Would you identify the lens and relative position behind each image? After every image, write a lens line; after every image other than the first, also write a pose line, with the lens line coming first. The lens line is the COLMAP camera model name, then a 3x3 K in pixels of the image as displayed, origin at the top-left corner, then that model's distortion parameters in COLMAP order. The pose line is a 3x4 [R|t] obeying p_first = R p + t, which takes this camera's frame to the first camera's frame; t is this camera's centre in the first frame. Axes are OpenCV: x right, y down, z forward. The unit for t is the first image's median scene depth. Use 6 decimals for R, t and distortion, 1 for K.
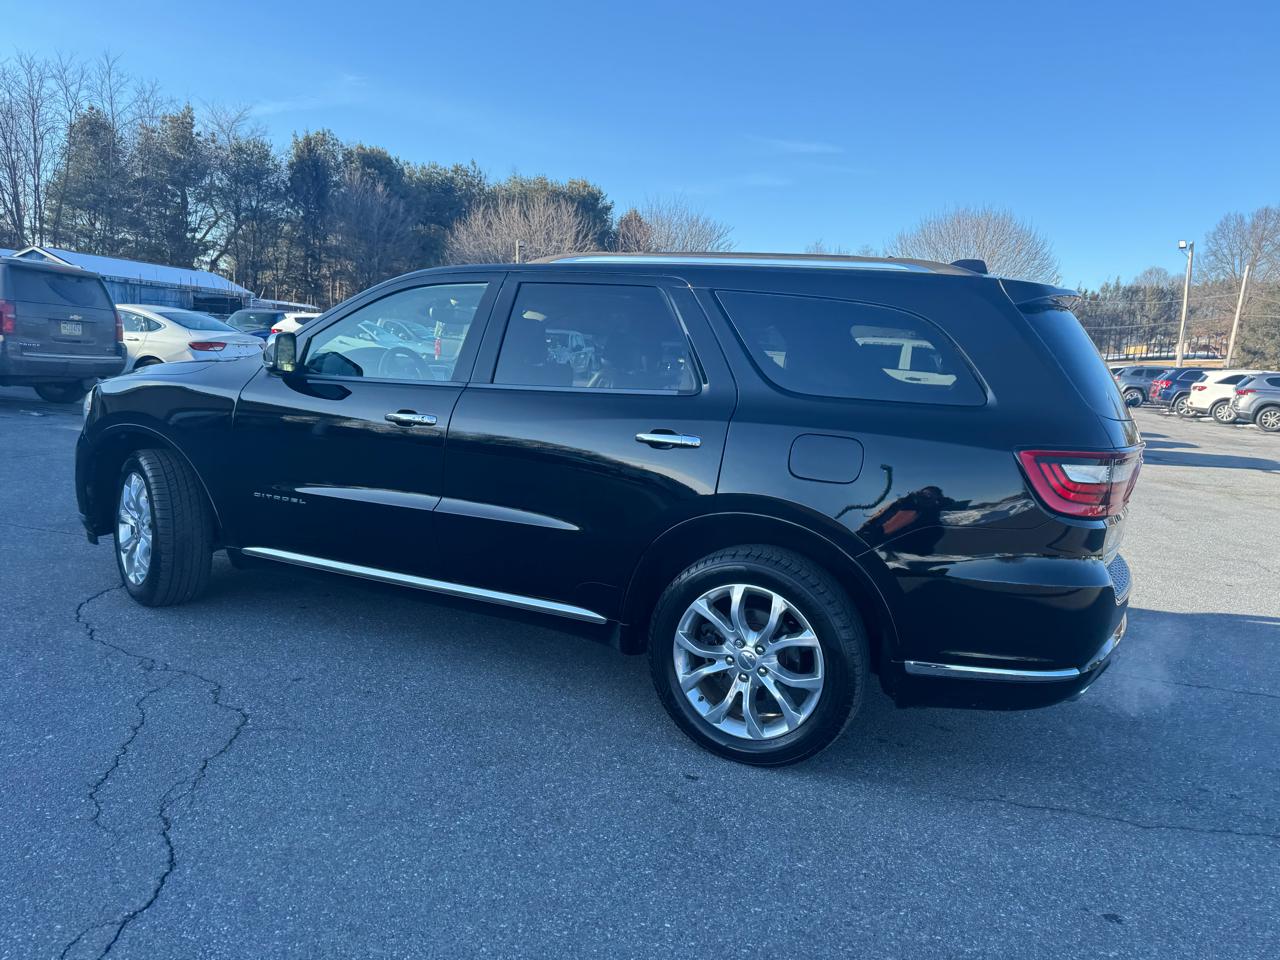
lens RADIAL K [[924.7, 0, 633.9], [0, 924.7, 483.8], [0, 0, 1]] dist [0.057561, -0.061232]
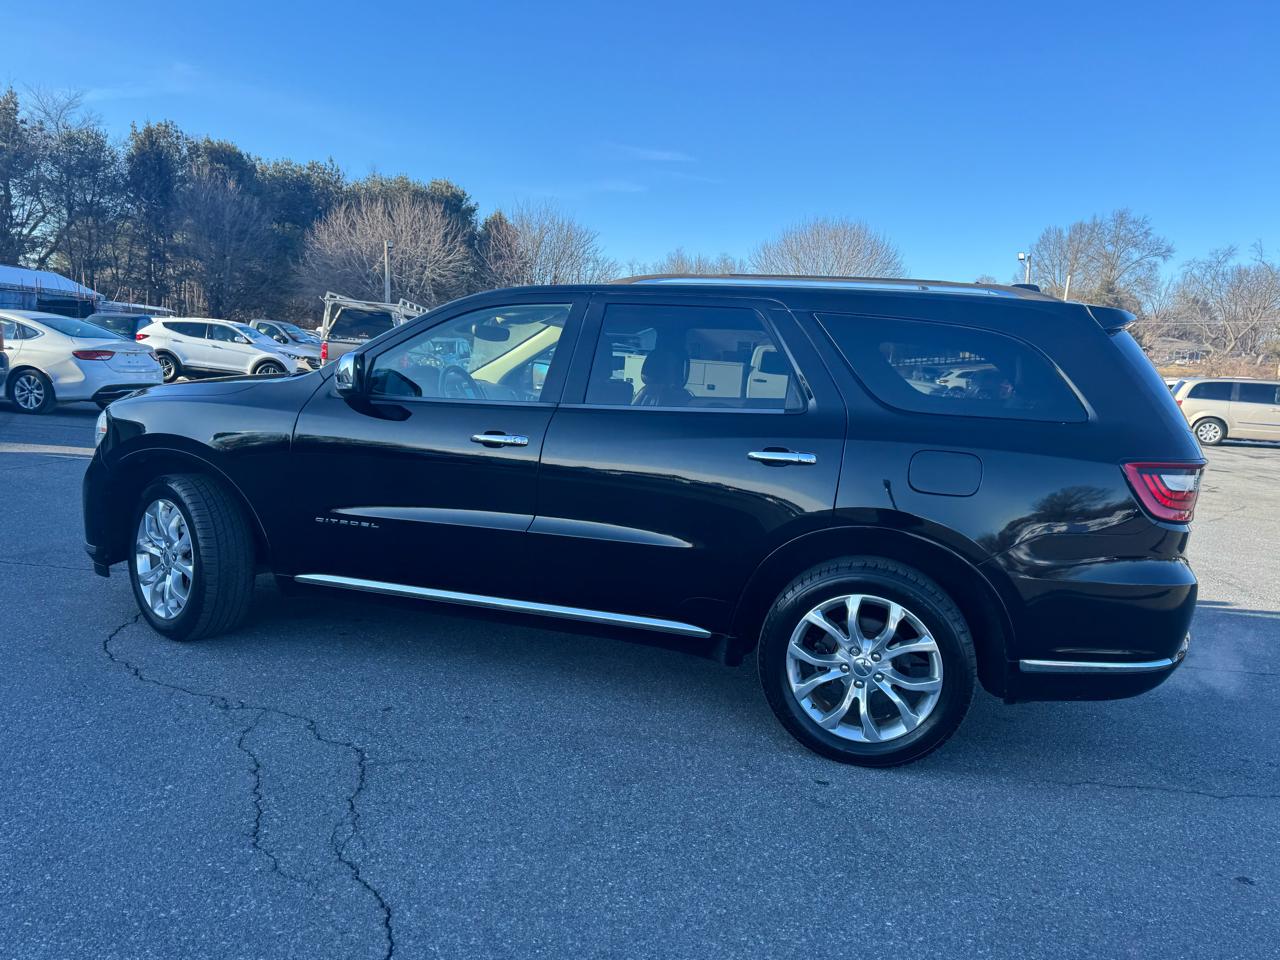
lens RADIAL K [[928.4, 0, 637.1], [0, 928.4, 481.9], [0, 0, 1]] dist [0.041440, -0.045296]
pose [[0.988574, -0.022999, 0.148969, -0.014383], [0.023854, 0.999708, -0.003957, -0.001043], [-0.148835, 0.007465, 0.988834, -0.000118]]
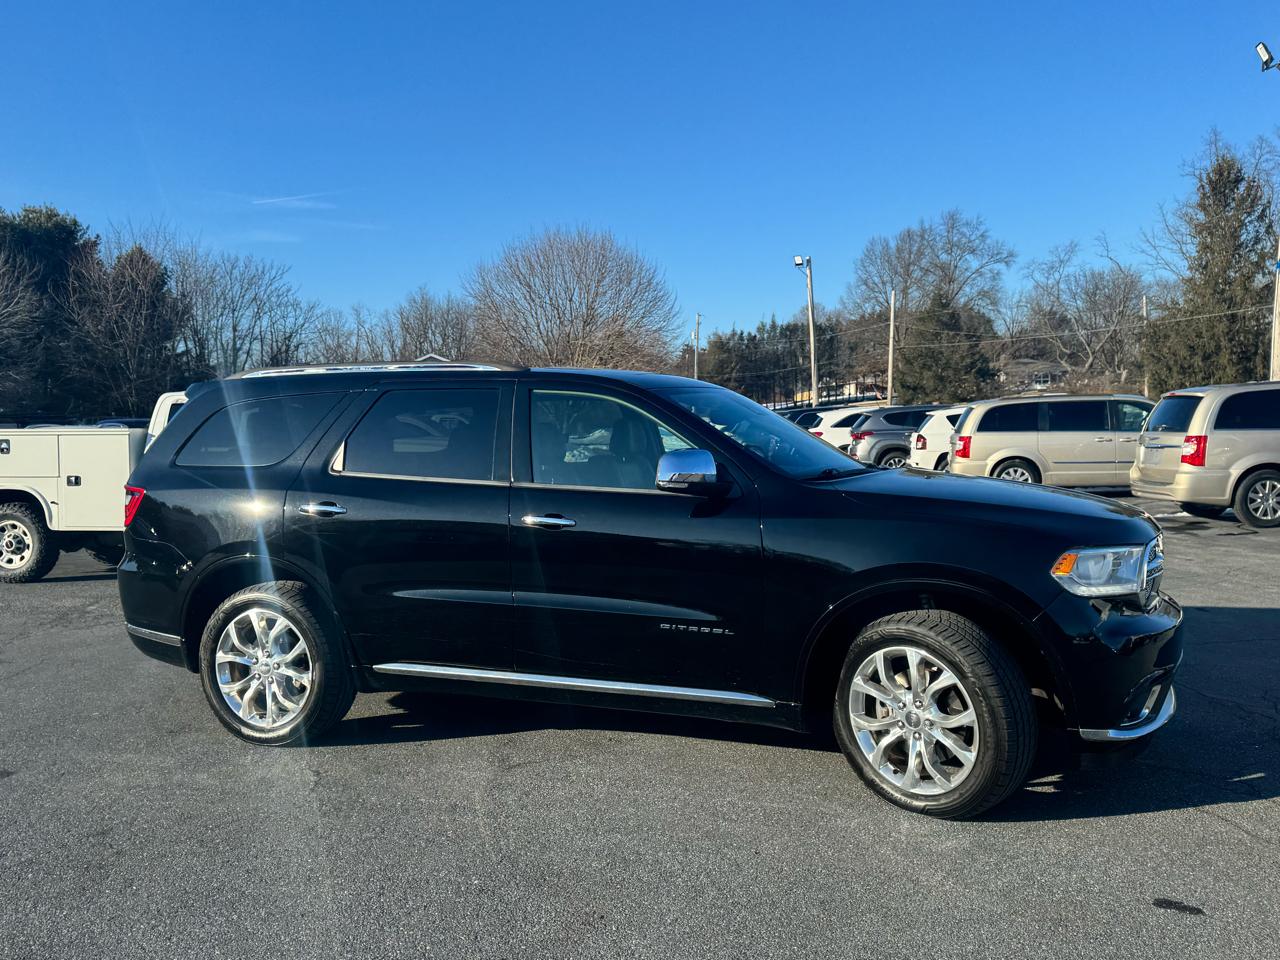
lens RADIAL K [[1167.8, 0, 632.6], [0, 1167.8, 486.8], [0, 0, 1]] dist [0.180453, -0.365882]
pose [[0.941851, -0.096264, 0.321947, 0.074472], [0.125209, 0.989630, -0.070390, -0.006181], [-0.311832, 0.106607, 0.944137, 0.075377]]
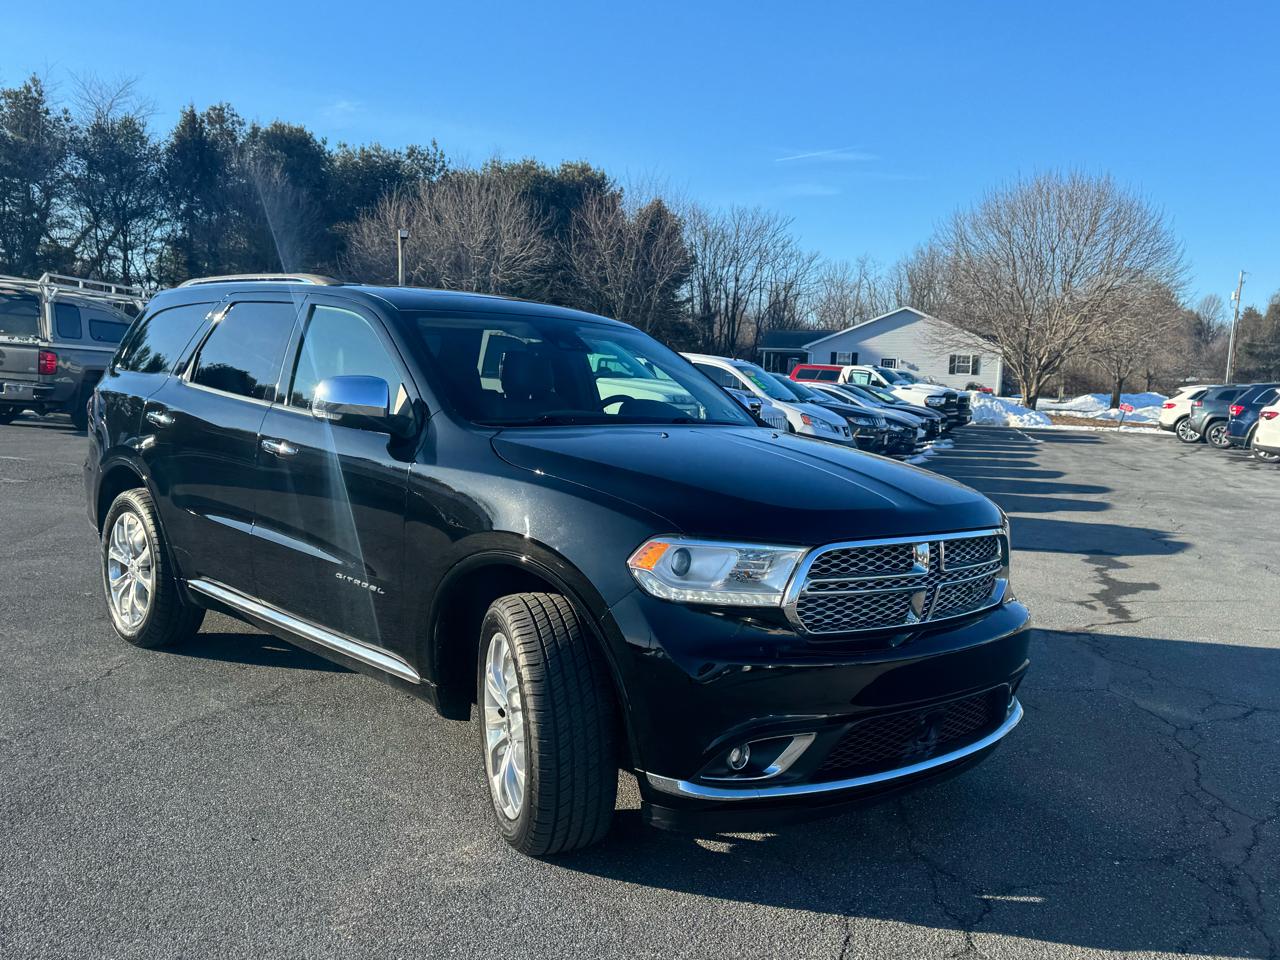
lens RADIAL K [[1167.8, 0, 632.6], [0, 1167.8, 486.8], [0, 0, 1]] dist [0.180453, -0.365882]
pose [[0.995137, -0.004825, -0.098385, 0.122571], [-0.001005, 0.998251, -0.059115, -0.003455], [0.098498, 0.058926, 0.993391, 0.081372]]
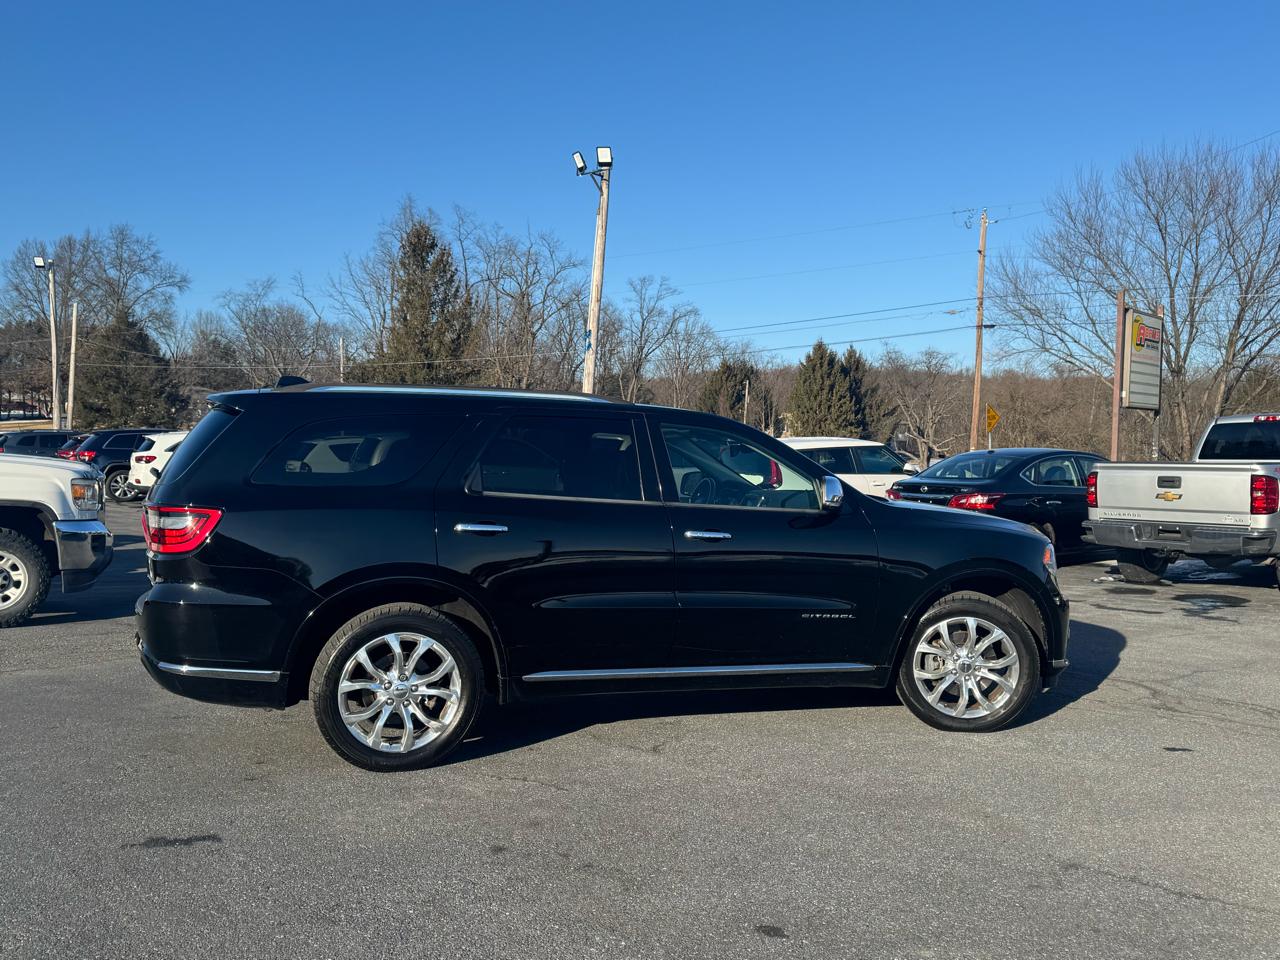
lens RADIAL K [[1168.8, 0, 656.2], [0, 1168.8, 487.8], [0, 0, 1]] dist [0.168516, -0.313911]
pose [[0.500525, -0.078477, 0.862158, 0.012411], [0.144333, 0.989509, 0.006276, -0.014965], [-0.853606, 0.121297, 0.506600, 0.107015]]
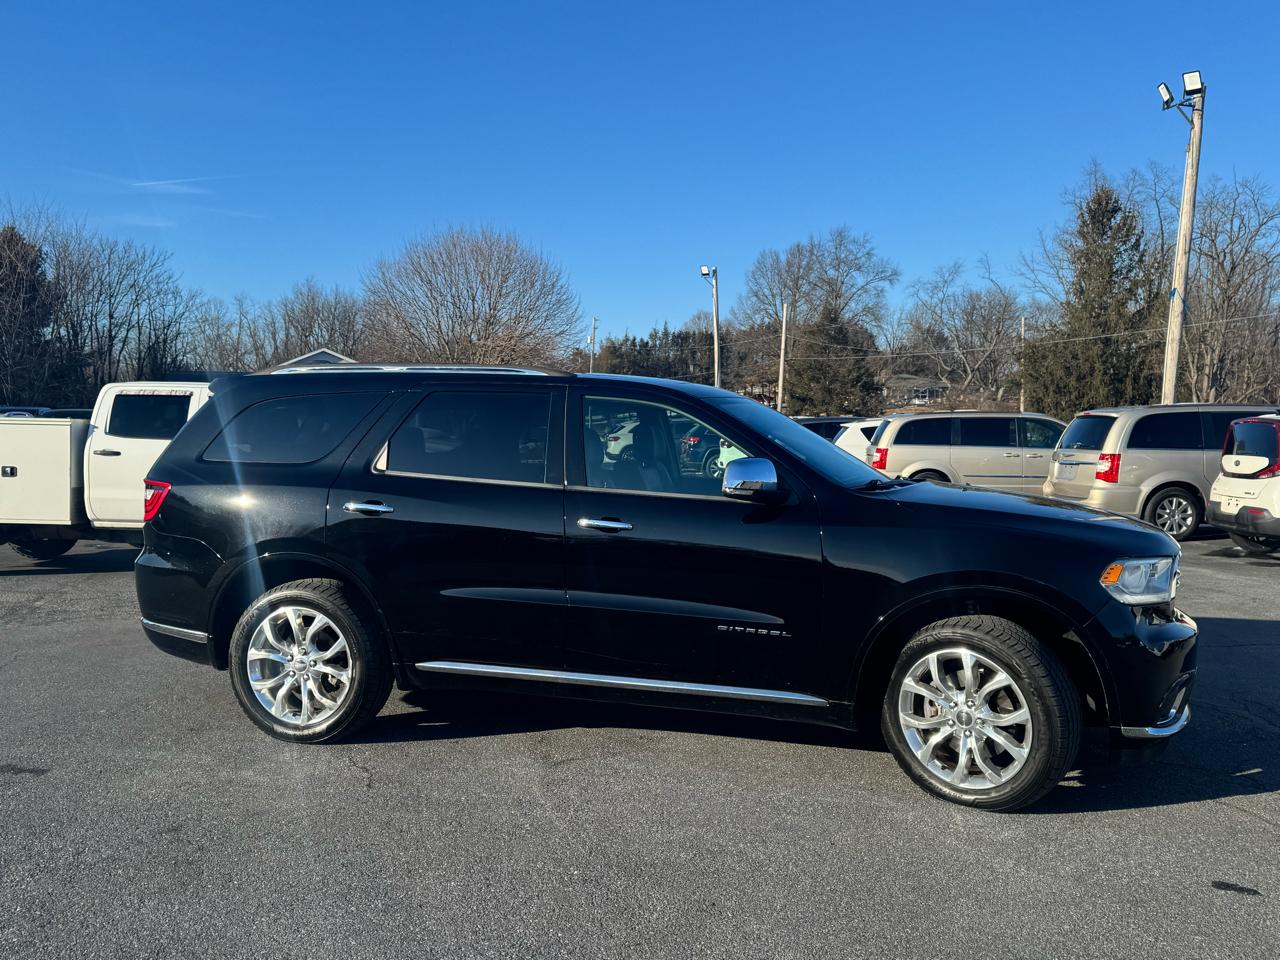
lens RADIAL K [[1167.8, 0, 632.6], [0, 1167.8, 486.8], [0, 0, 1]] dist [0.180453, -0.365882]
pose [[0.907687, -0.074539, 0.412974, 0.062925], [0.109636, 0.992041, -0.061917, -0.007462], [-0.405072, 0.101478, 0.908636, 0.077190]]
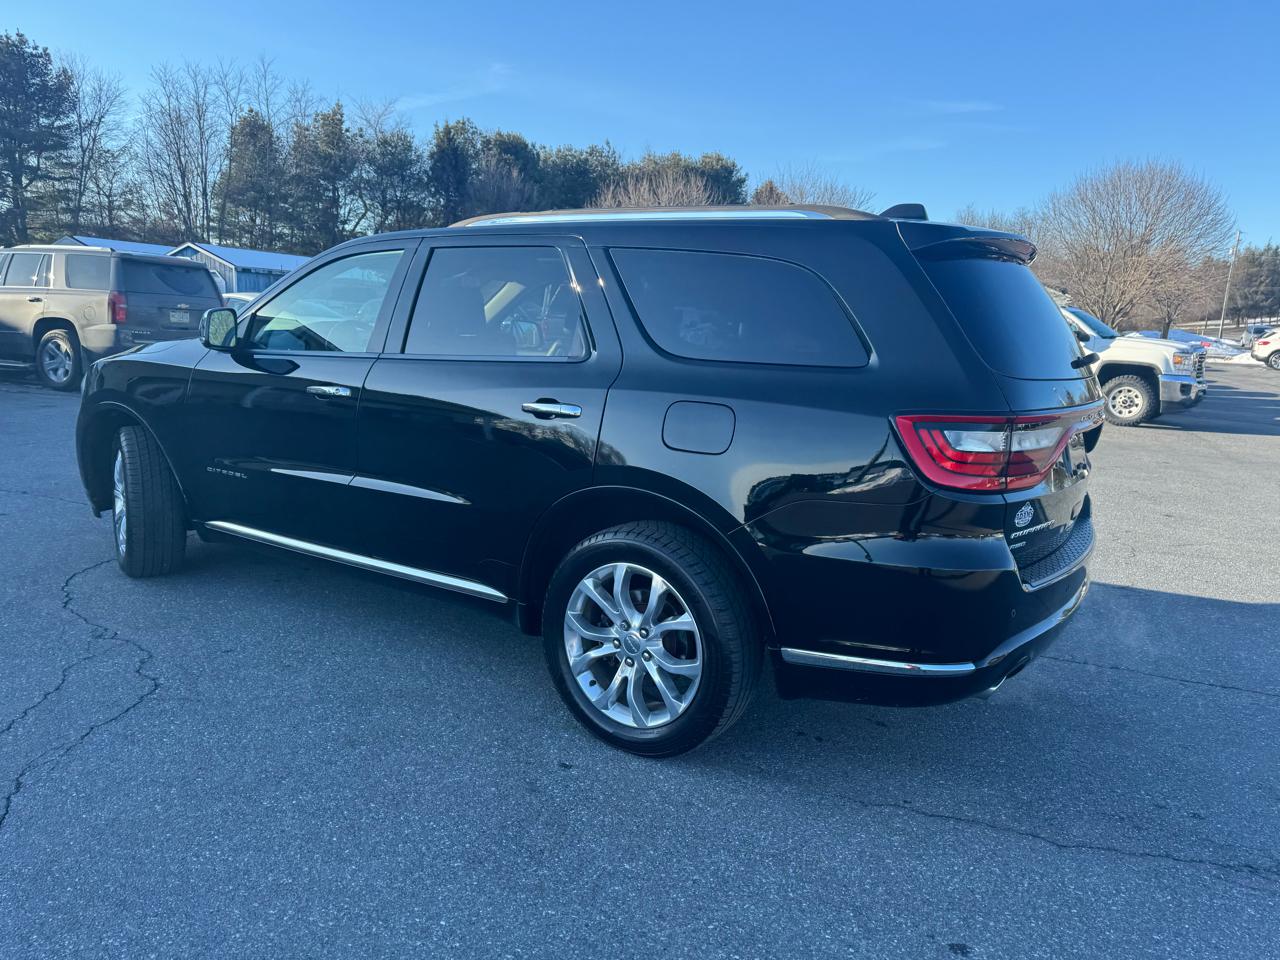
lens RADIAL K [[924.4, 0, 634.6], [0, 924.4, 477.8], [0, 0, 1]] dist [0.096779, -0.140379]
pose [[0.988348, -0.000980, -0.152205, 0.013690], [0.003515, 0.999860, 0.016388, 0.000367], [0.152168, -0.016732, 0.988213, 0.003912]]
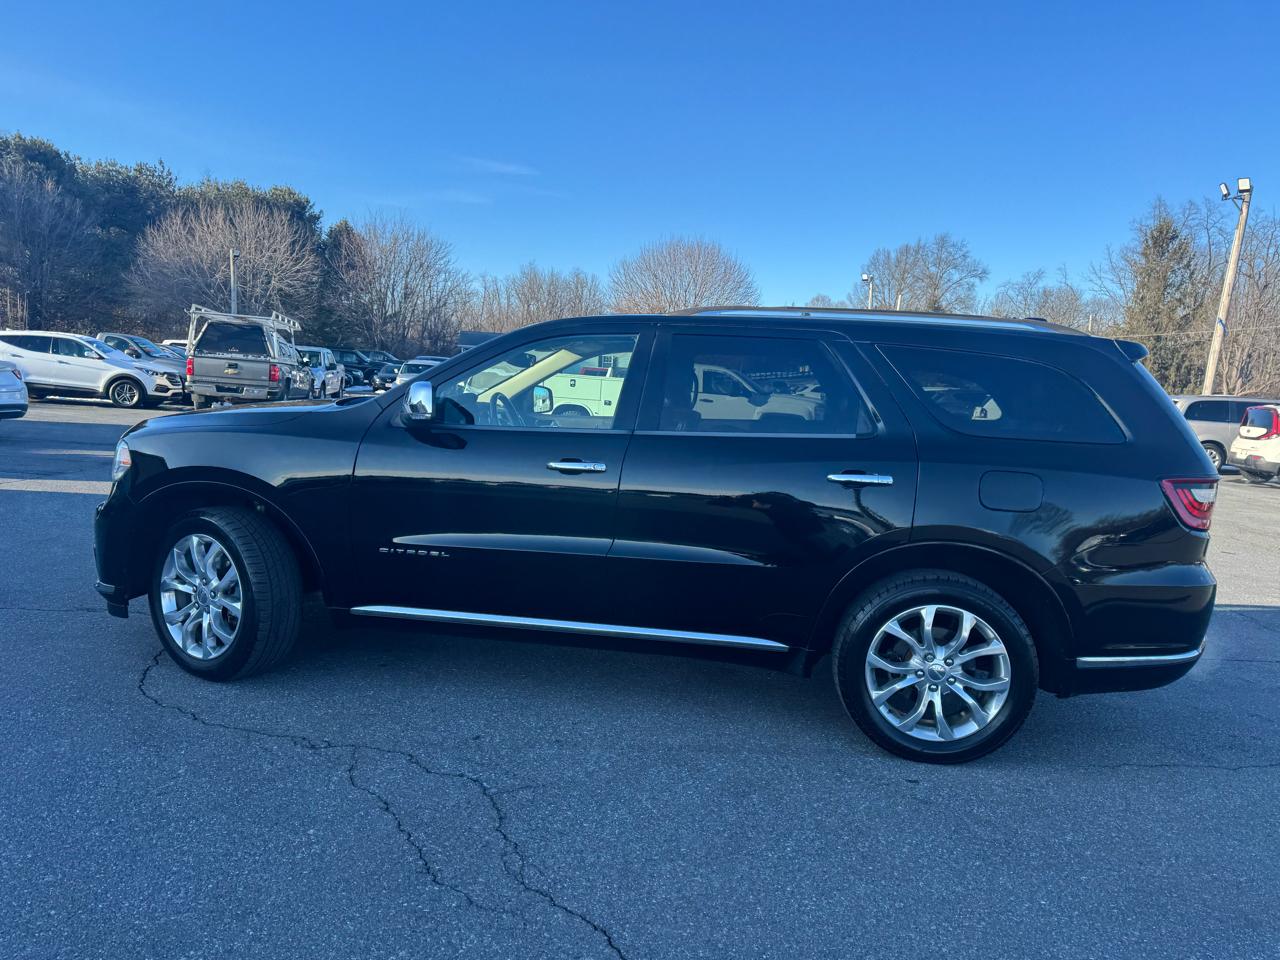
lens RADIAL K [[928.4, 0, 637.1], [0, 928.4, 481.9], [0, 0, 1]] dist [0.041440, -0.045296]
pose [[0.951607, -0.040414, 0.304648, -0.028837], [0.046318, 0.998853, -0.012173, -0.002273], [-0.303807, 0.025695, 0.952387, 0.001030]]
